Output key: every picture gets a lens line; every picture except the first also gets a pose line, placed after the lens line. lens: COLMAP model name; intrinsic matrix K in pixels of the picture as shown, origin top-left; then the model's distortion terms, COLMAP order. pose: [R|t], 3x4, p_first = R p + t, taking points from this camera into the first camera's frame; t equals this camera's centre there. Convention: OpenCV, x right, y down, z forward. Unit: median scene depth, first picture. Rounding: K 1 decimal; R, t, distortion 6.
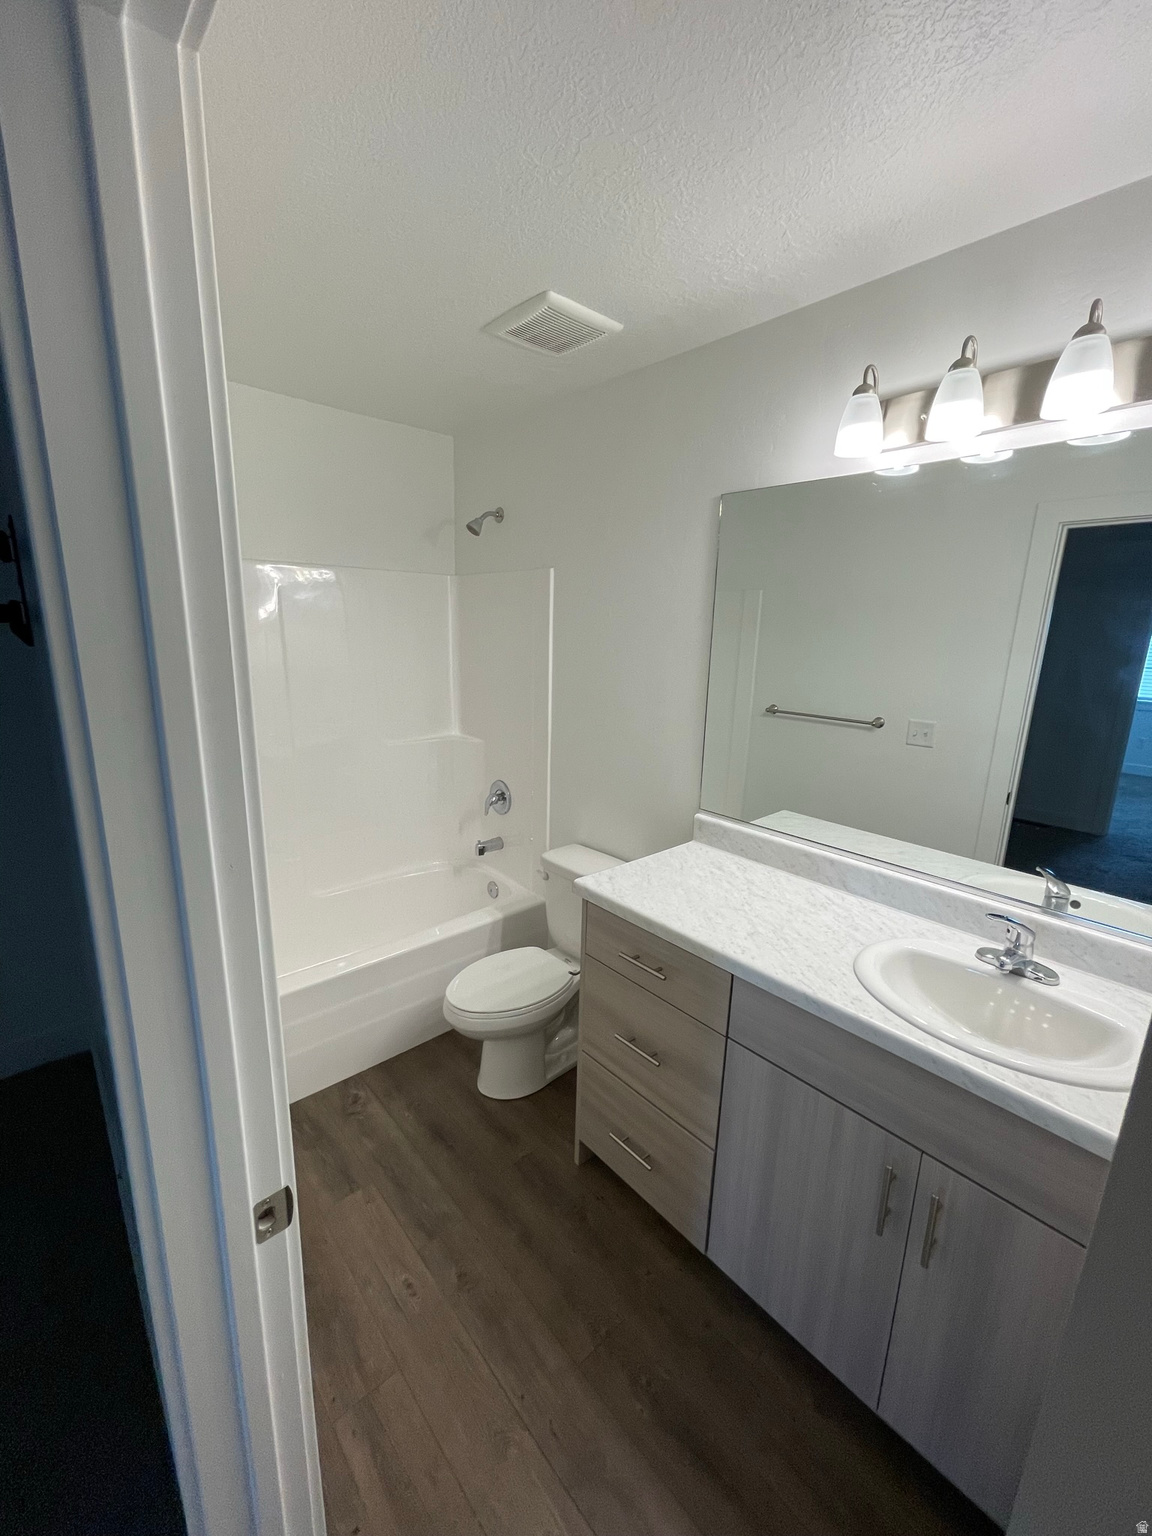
lens RADIAL K [[615.8, 0, 576.6], [0, 615.8, 761.1], [0, 0, 1]] dist [0.002523, 0.000088]
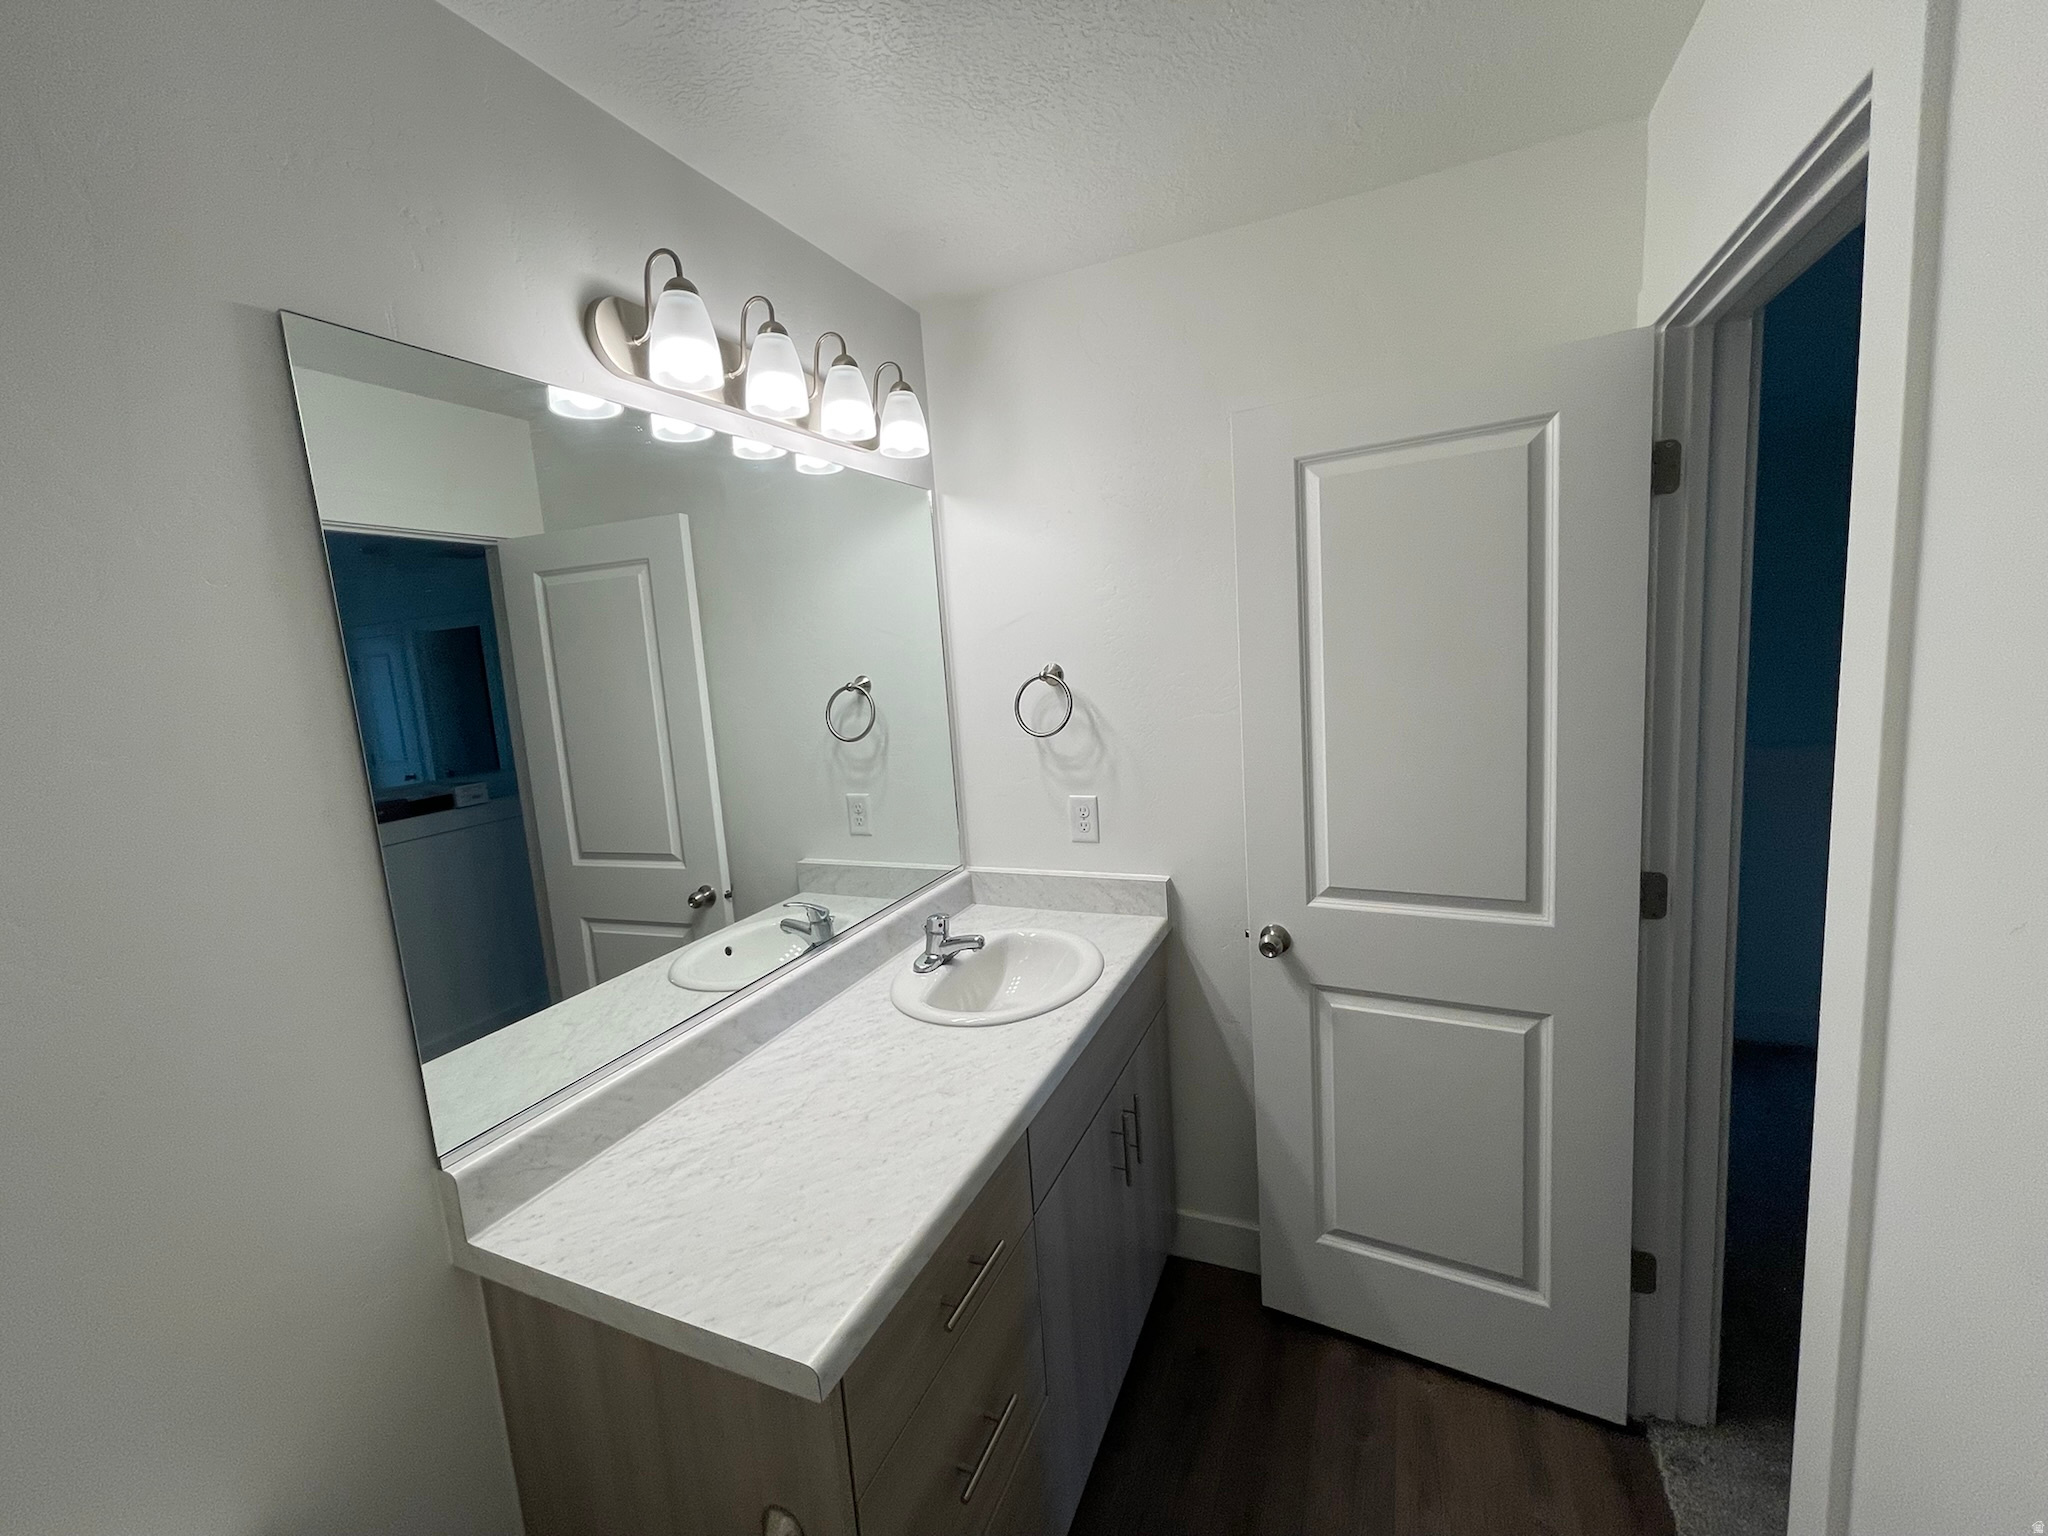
lens RADIAL K [[821.0, 0, 1033.2], [0, 821.0, 768.3], [0, 0, 1]] dist [0.002523, 0.000088]
pose [[-0.404290, -0.131450, 0.905136, -0.433945], [0.257384, 0.933276, 0.250500, -0.208884], [-0.877669, 0.334242, -0.343481, 0.950112]]
